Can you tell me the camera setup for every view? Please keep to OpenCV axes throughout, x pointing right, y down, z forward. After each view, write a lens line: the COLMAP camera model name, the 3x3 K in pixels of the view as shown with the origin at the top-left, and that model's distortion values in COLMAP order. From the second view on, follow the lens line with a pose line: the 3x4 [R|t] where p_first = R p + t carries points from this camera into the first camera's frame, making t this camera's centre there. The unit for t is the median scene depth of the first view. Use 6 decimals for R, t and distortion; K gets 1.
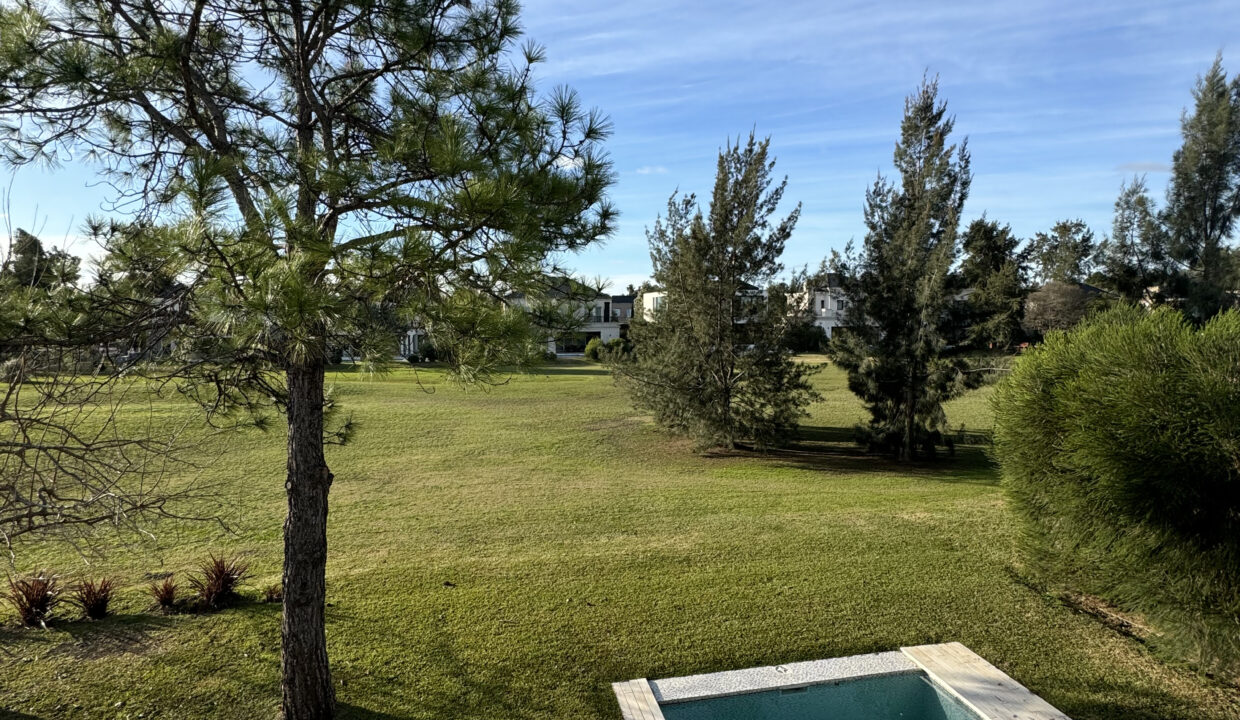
lens RADIAL K [[638.9, 0, 619.9], [0, 638.9, 358.0], [0, 0, 1]] dist [-0.004541, -0.000079]
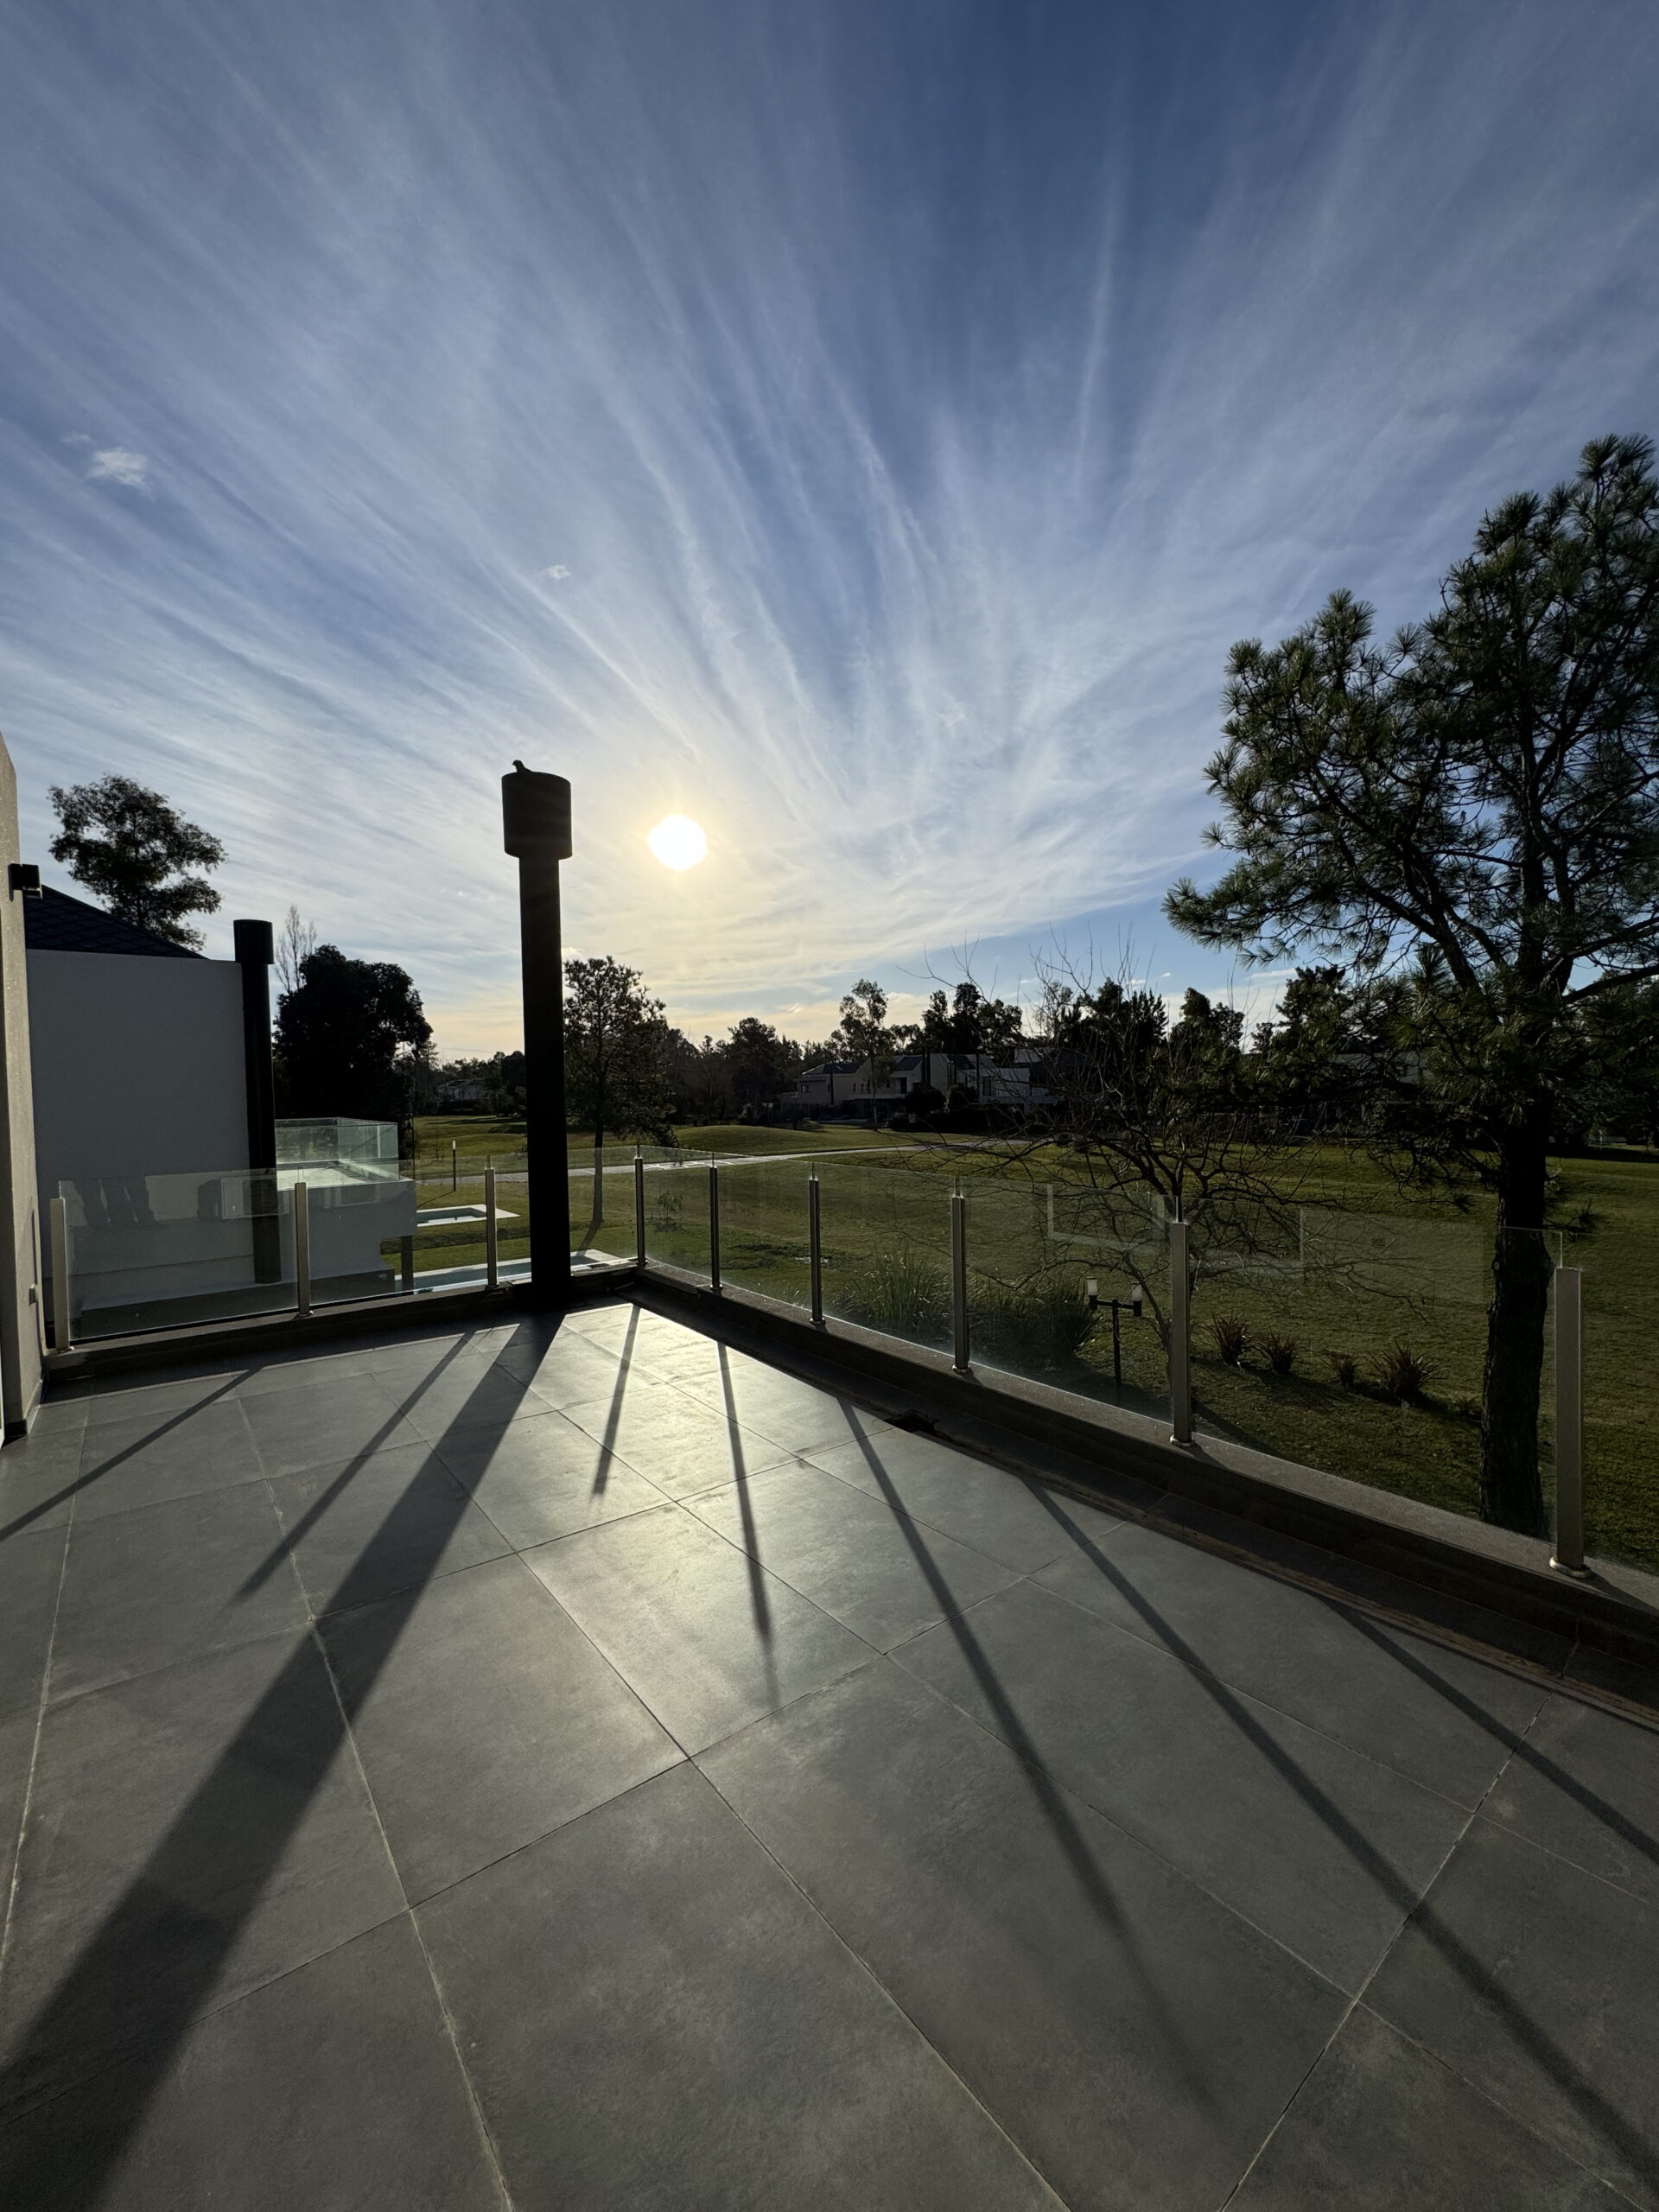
lens RADIAL K [[880.9, 0, 830.9], [0, 880.9, 1105.5], [0, 0, 1]] dist [-0.000023, 0.000052]
pose [[0.429457, 0.013579, -0.902985, 0.141356], [-0.041212, 0.999140, -0.004575, 0.013374], [0.902147, 0.039178, 0.429647, -0.280529]]
